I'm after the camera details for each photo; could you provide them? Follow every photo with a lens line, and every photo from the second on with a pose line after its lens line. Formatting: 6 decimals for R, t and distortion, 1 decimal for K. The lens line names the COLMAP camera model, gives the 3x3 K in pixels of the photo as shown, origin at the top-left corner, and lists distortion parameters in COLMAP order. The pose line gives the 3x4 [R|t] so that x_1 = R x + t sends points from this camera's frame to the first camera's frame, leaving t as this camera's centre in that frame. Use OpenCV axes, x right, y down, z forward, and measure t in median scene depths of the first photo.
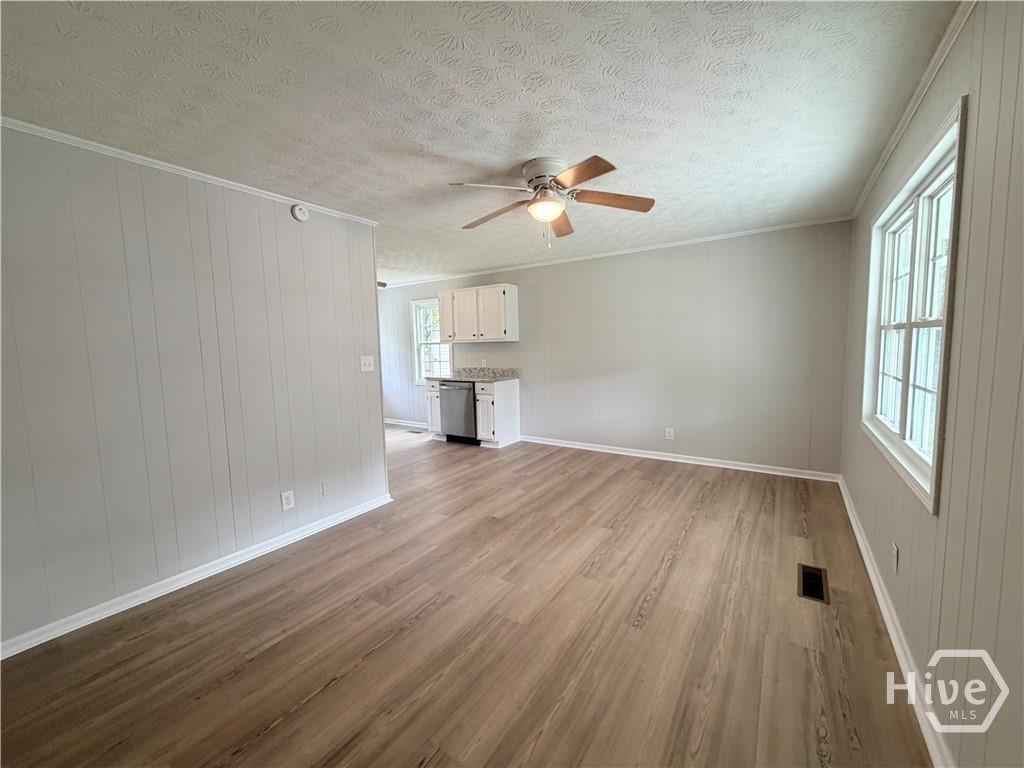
lens RADIAL K [[407.9, 0, 512.0], [0, 407.9, 384.0], [0, 0, 1]] dist [-0.002264, -0.000112]
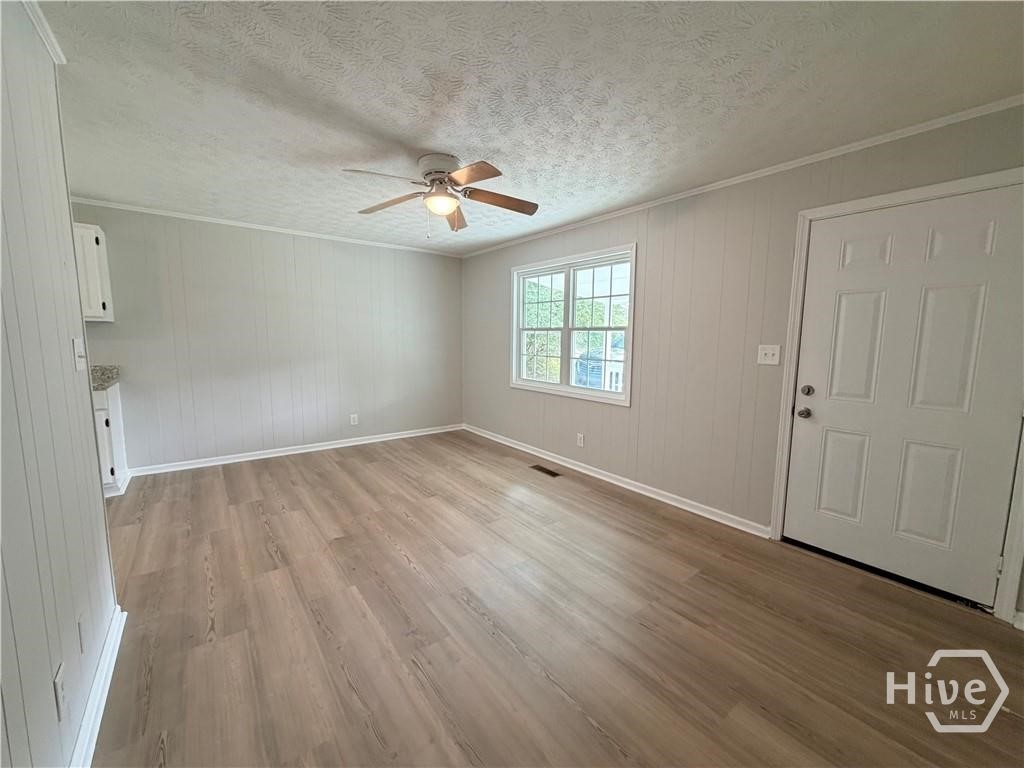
lens RADIAL K [[407.9, 0, 512.0], [0, 407.9, 384.0], [0, 0, 1]] dist [-0.002264, -0.000112]
pose [[0.314064, -0.080580, 0.945976, -0.655784], [0.069155, 0.995686, 0.061855, -0.008384], [-0.946880, 0.045993, 0.318282, 0.375766]]
